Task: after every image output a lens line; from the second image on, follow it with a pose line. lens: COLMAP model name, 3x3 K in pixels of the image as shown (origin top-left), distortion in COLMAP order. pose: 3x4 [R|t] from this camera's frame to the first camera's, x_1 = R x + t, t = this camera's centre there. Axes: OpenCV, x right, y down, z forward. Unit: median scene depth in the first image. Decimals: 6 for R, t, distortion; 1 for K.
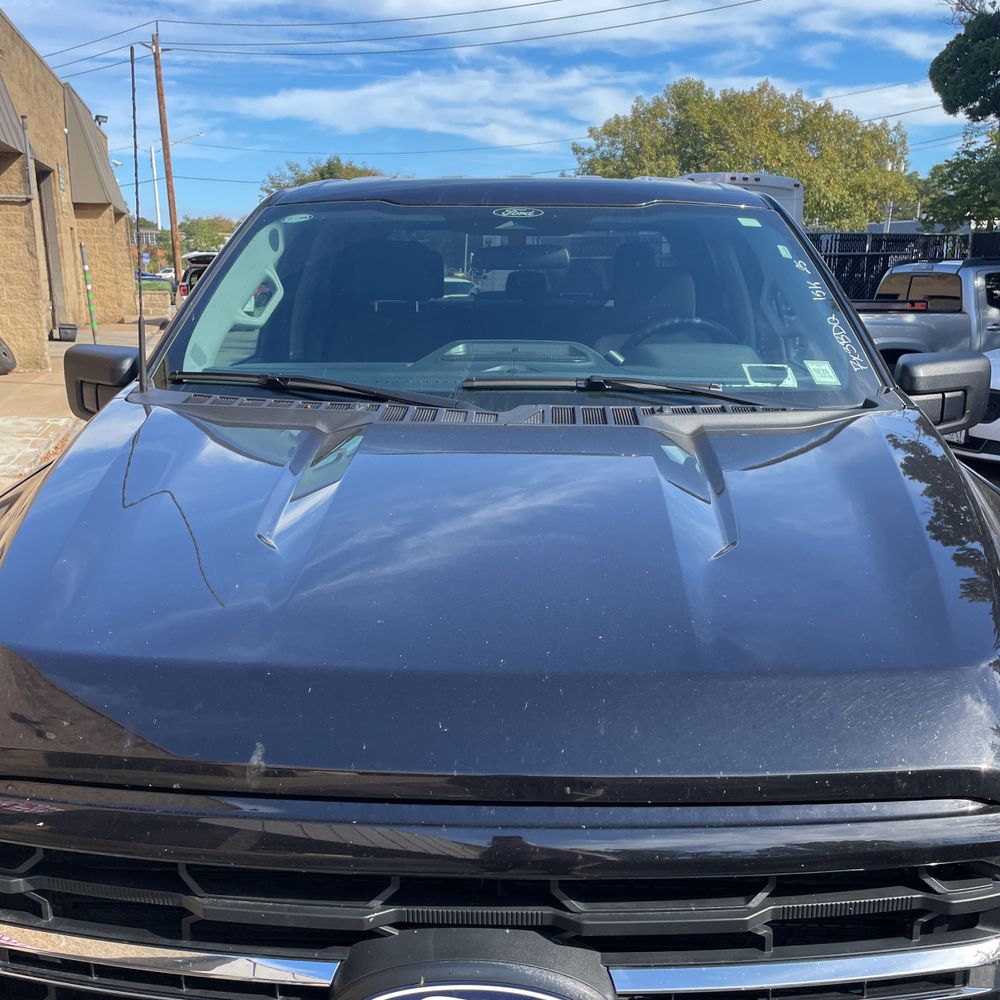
lens RADIAL K [[1018.7, 0, 500.0], [0, 1018.7, 495.0], [0, 0, 1]] dist [0.030347, 0.000000]
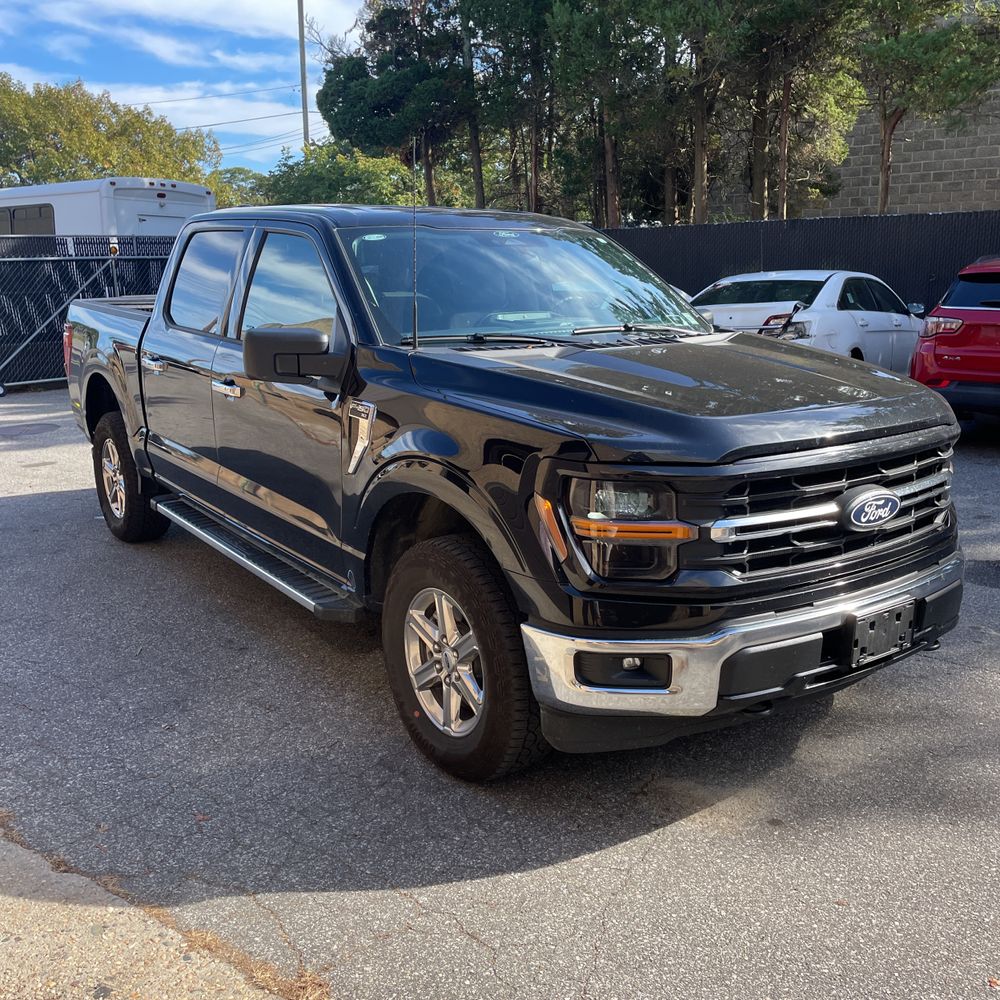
lens RADIAL K [[1018.7, 0, 505.3], [0, 1018.7, 503.1], [0, 0, 1]] dist [0.030347, 0.000000]
pose [[0.792690, -0.150151, 0.590844, -0.102214], [0.146620, 0.987702, 0.054295, 0.006407], [-0.591730, 0.043590, 0.804957, -0.030176]]
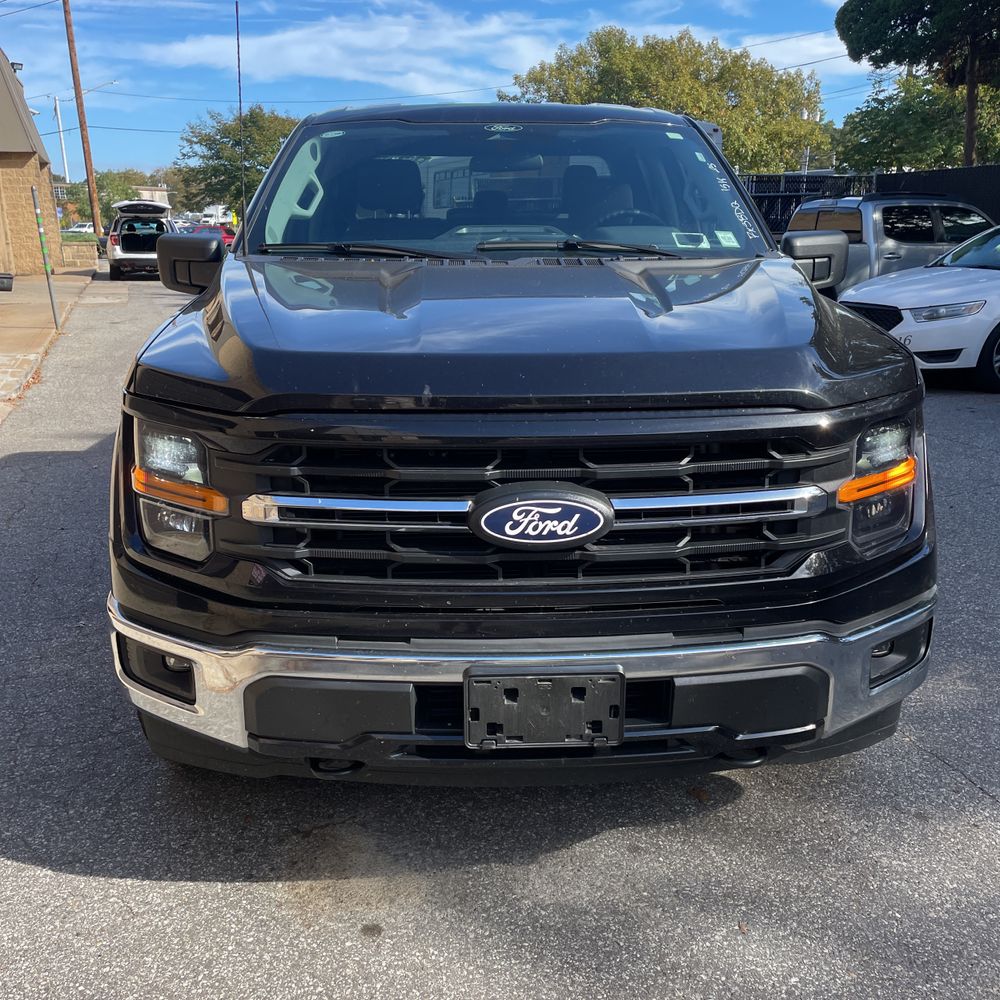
lens RADIAL K [[1018.7, 0, 500.7], [0, 1018.7, 497.8], [0, 0, 1]] dist [0.030347, 0.000000]
pose [[0.997261, -0.028375, 0.068310, -0.009115], [0.025246, 0.998611, 0.046239, 0.014389], [-0.069528, -0.044388, 0.996592, -0.035304]]
